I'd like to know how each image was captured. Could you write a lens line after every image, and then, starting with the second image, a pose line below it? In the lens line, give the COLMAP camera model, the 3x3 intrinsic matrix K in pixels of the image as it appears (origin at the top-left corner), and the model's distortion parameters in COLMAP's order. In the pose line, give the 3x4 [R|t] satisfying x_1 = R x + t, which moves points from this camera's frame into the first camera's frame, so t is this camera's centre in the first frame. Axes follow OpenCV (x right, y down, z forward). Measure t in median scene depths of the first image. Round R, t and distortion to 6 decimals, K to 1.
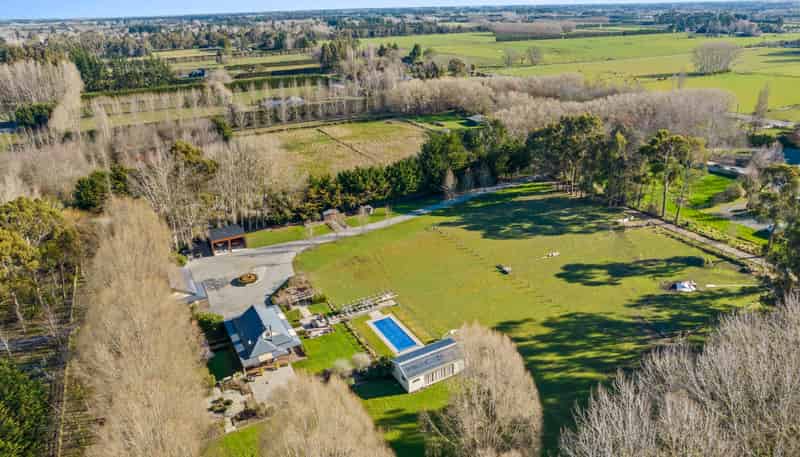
lens RADIAL K [[508.2, 0, 399.5], [0, 508.2, 229.9], [0, 0, 1]] dist [-0.006904, -0.001230]
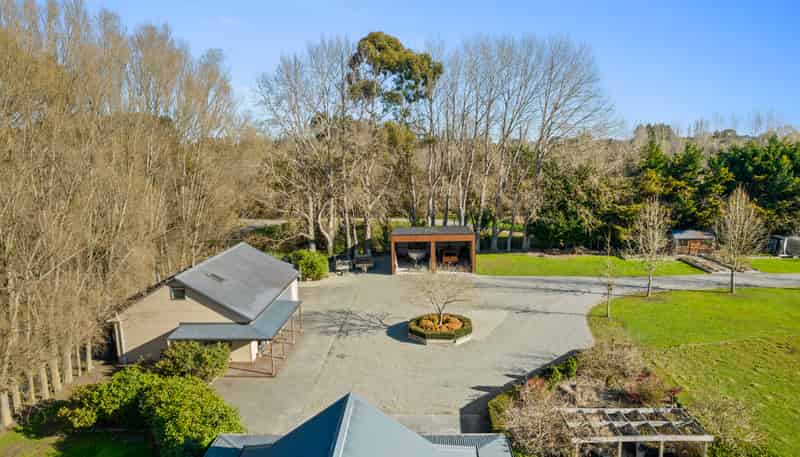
lens RADIAL K [[508.2, 0, 401.7], [0, 508.2, 229.8], [0, 0, 1]] dist [-0.006904, -0.001230]
pose [[0.849281, 0.071255, -0.523110, -0.147713], [-0.193224, 0.964054, -0.182386, 0.094461], [0.491311, 0.255974, 0.832521, 0.663684]]
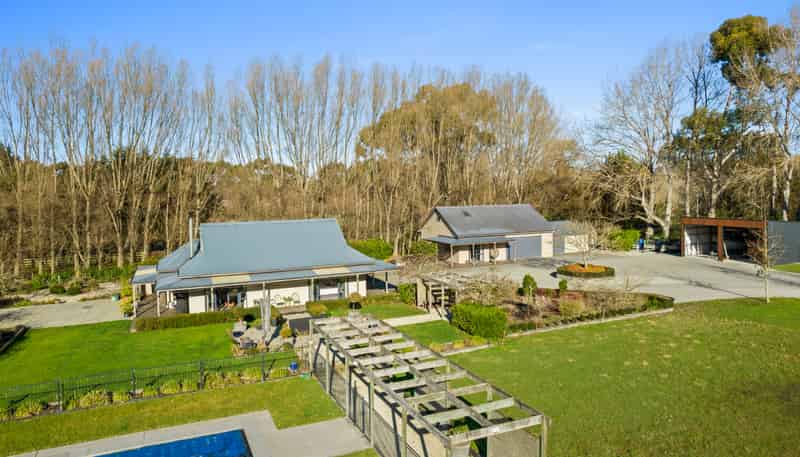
lens RADIAL K [[508.2, 0, 398.7], [0, 508.2, 229.1], [0, 0, 1]] dist [-0.006904, -0.001230]
pose [[-0.077240, 0.092455, -0.992717, 0.067074], [-0.371698, 0.921238, 0.114719, 0.071928], [0.925135, 0.377852, -0.036791, 0.814947]]
